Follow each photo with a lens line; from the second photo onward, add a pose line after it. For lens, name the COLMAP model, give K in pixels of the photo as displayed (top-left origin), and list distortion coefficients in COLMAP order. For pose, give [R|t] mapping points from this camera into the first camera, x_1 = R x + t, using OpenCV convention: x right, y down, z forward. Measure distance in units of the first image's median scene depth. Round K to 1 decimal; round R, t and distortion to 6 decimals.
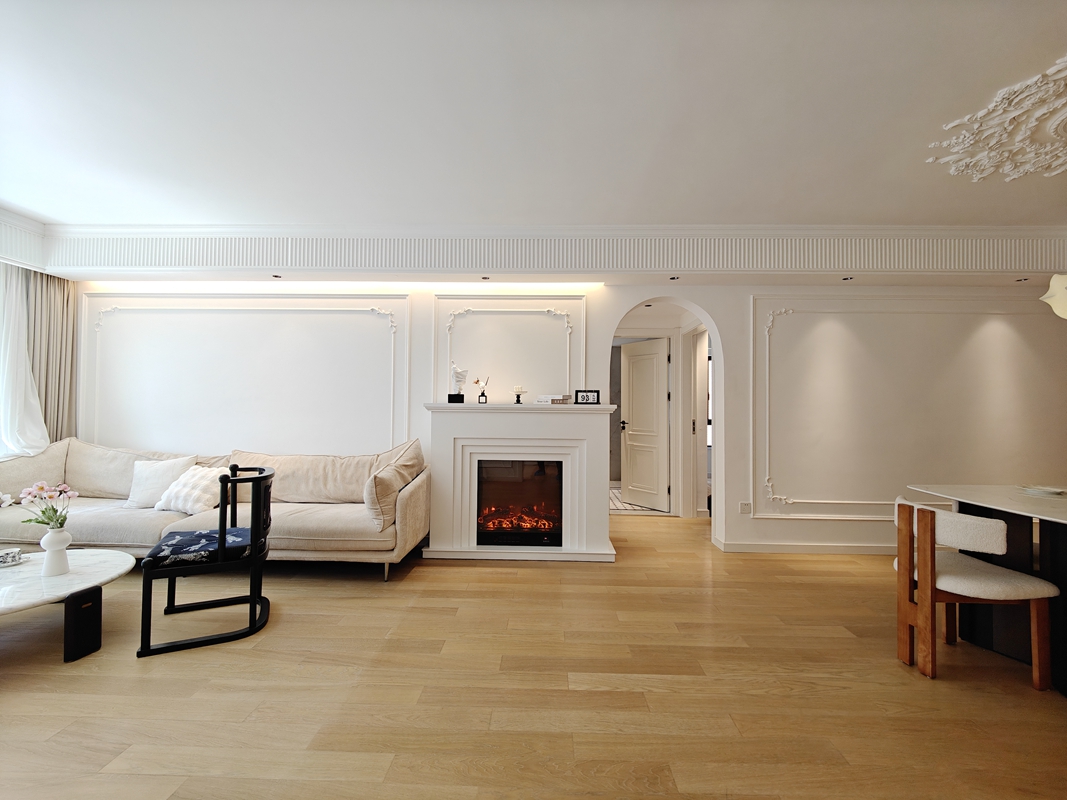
lens RADIAL K [[467.2, 0, 533.5], [0, 467.2, 400.0], [0, 0, 1]] dist [-0.001911, -0.000119]
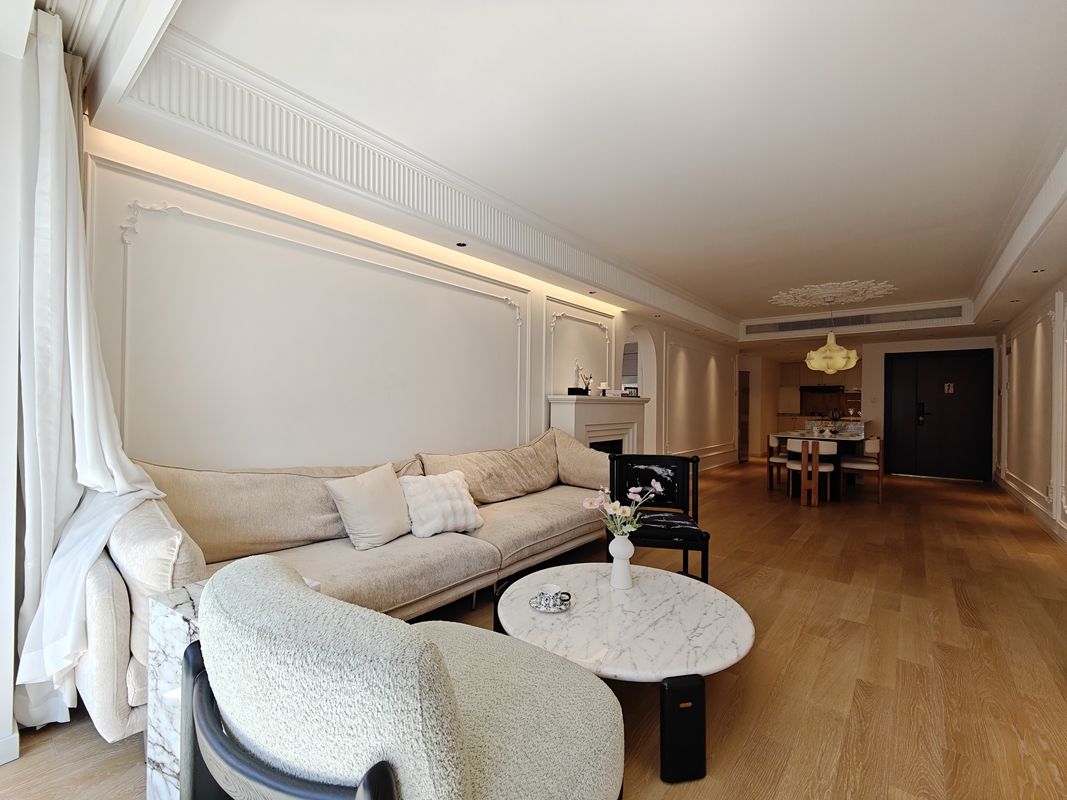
lens RADIAL K [[467.2, 0, 533.5], [0, 467.2, 400.0], [0, 0, 1]] dist [-0.001911, -0.000119]
pose [[0.604788, 0.002436, 0.796383, -1.181083], [-0.027586, 0.999459, 0.017892, 0.000244], [-0.795909, -0.032790, 0.604528, 0.383129]]
